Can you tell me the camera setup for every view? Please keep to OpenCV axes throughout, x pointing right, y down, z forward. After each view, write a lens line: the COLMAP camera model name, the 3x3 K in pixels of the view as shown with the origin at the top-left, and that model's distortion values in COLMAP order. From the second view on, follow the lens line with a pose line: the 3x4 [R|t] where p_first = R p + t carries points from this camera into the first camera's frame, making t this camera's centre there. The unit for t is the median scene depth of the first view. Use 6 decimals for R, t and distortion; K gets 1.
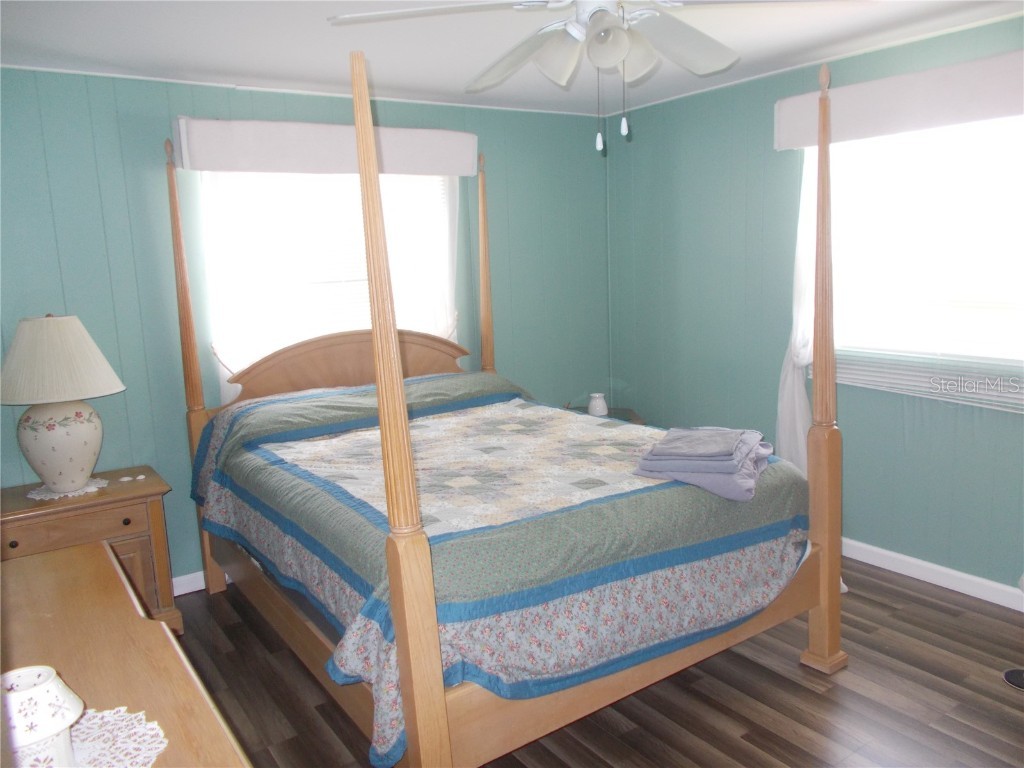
lens RADIAL K [[770.8, 0, 517.6], [0, 770.8, 390.7], [0, 0, 1]] dist [-0.019572, 0.003936]
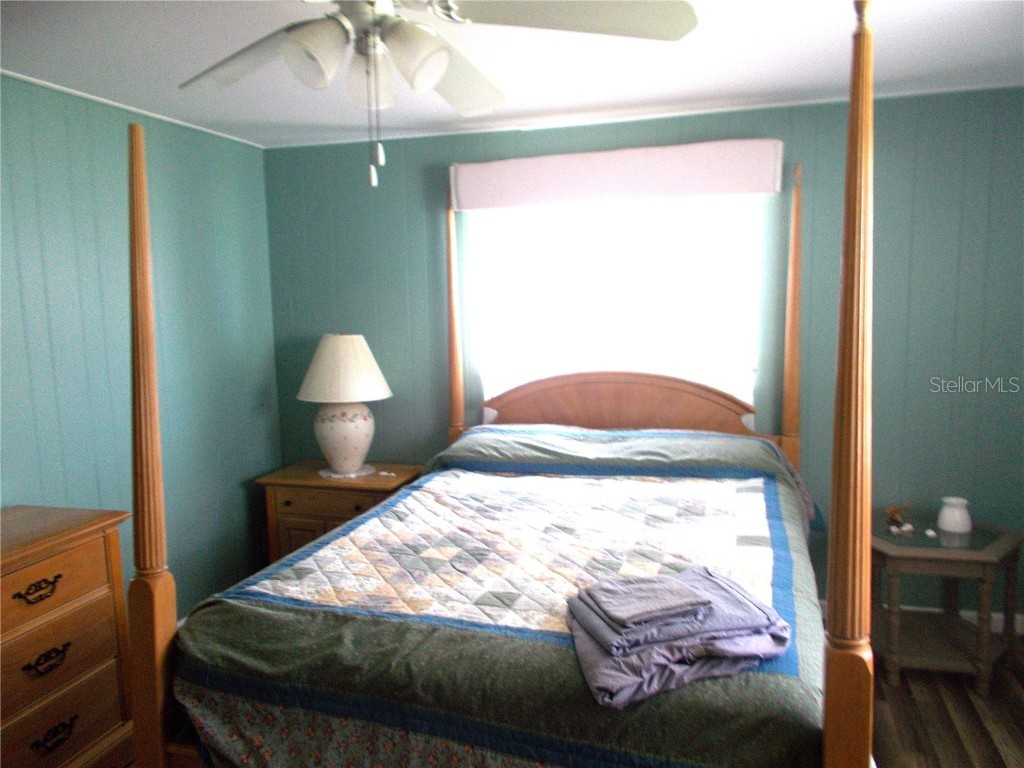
lens RADIAL K [[770.8, 0, 514.0], [0, 770.8, 402.7], [0, 0, 1]] dist [-0.019572, 0.003936]
pose [[0.625065, 0.139836, -0.767945, 0.626067], [-0.136249, 0.988265, 0.069055, -0.125007], [0.768589, 0.061468, 0.636783, 0.454338]]
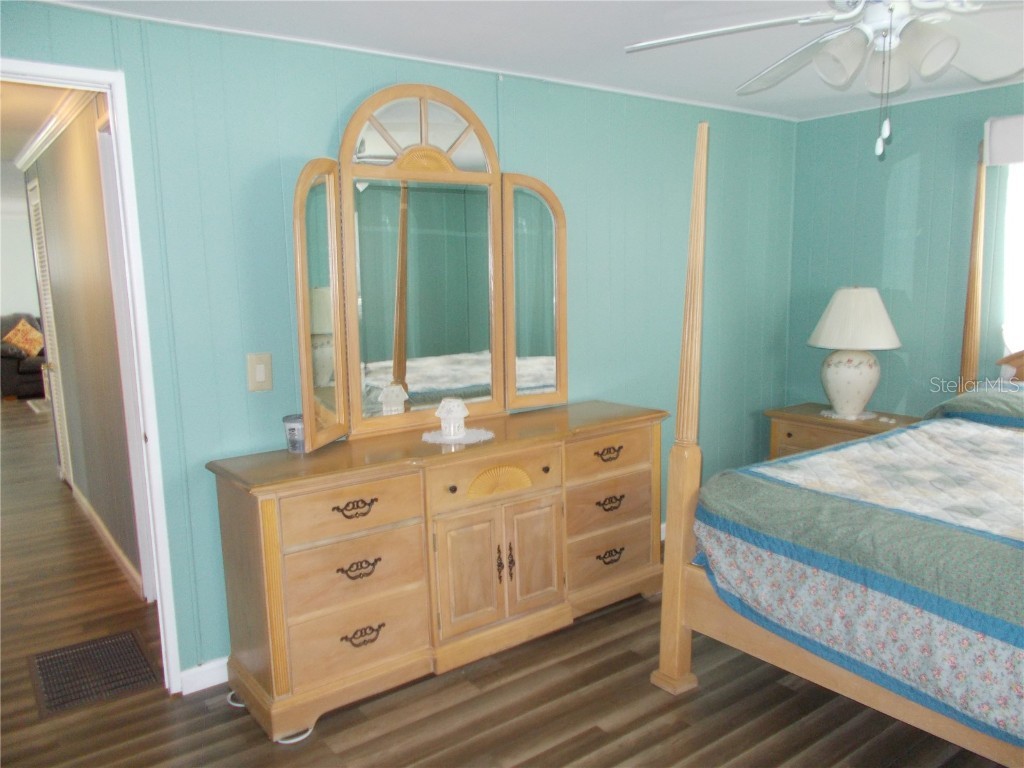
lens RADIAL K [[770.8, 0, 506.7], [0, 770.8, 391.1], [0, 0, 1]] dist [-0.019572, 0.003936]
pose [[0.018548, 0.192227, -0.981175, 0.855252], [-0.140875, 0.972056, 0.187777, -0.097526], [0.989854, 0.134740, 0.045110, 0.373860]]
